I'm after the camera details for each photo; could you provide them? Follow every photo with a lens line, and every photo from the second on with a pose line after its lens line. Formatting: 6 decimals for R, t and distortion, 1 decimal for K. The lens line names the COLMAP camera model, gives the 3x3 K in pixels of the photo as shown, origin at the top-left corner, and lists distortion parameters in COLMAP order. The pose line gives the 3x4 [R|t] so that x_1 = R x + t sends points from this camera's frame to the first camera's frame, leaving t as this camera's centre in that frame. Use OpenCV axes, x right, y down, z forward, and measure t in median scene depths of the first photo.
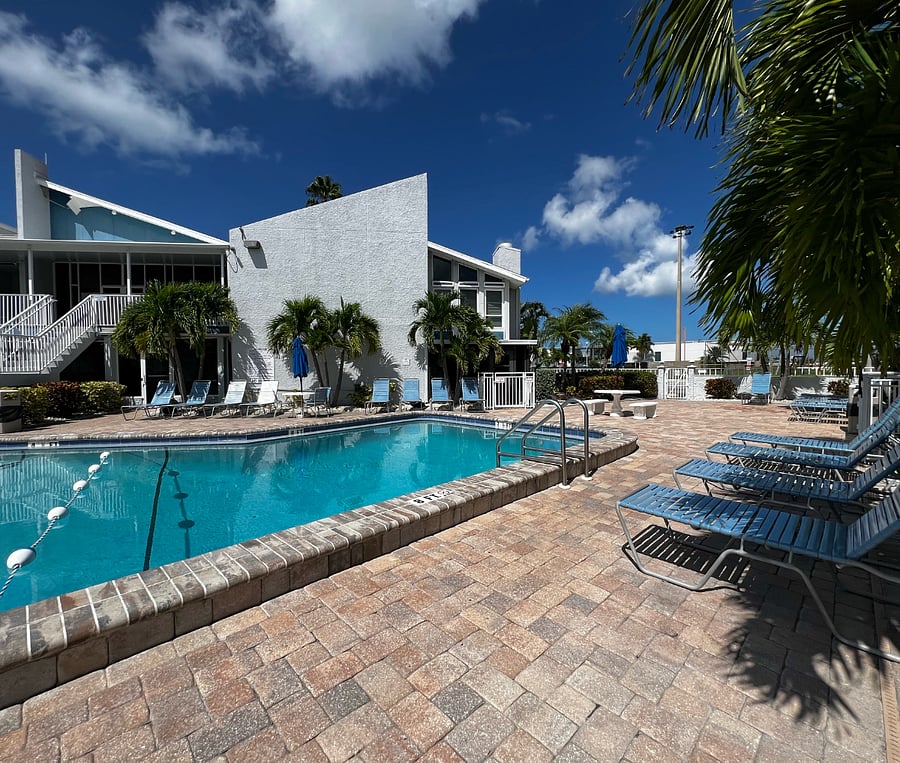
lens RADIAL K [[414.1, 0, 450.1], [0, 414.1, 382.0], [0, 0, 1]] dist [0.001699, -0.000598]
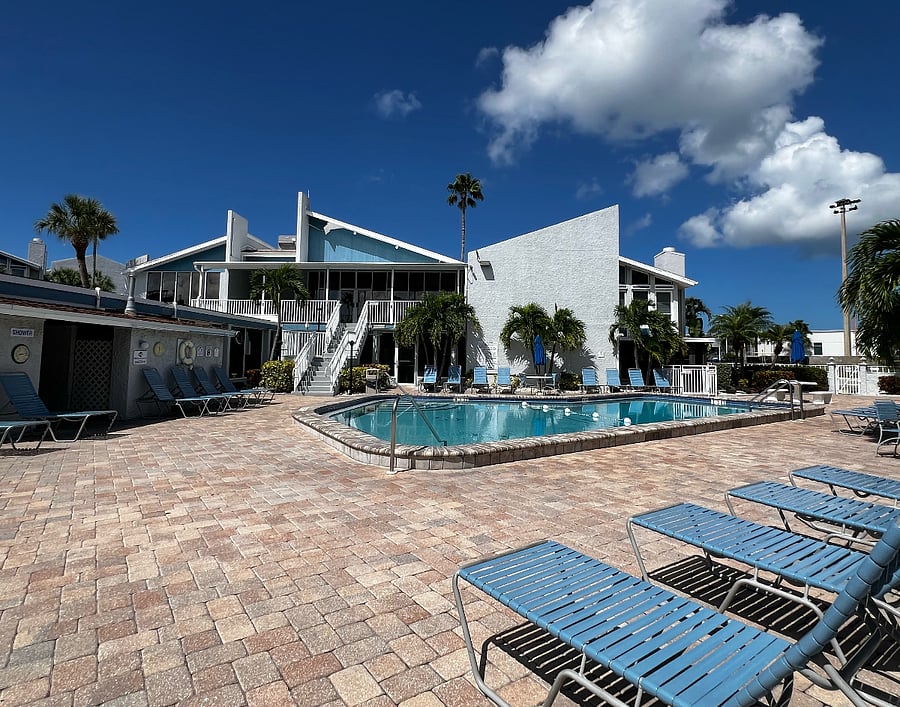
lens RADIAL K [[496.6, 0, 454.5], [0, 496.6, 323.2], [0, 0, 1]] dist [0.007070, -0.000674]
pose [[0.986467, 0.012243, -0.163504, -0.296735], [-0.028348, 0.994926, -0.096533, 0.014030], [0.161492, 0.099861, 0.981809, -0.529948]]
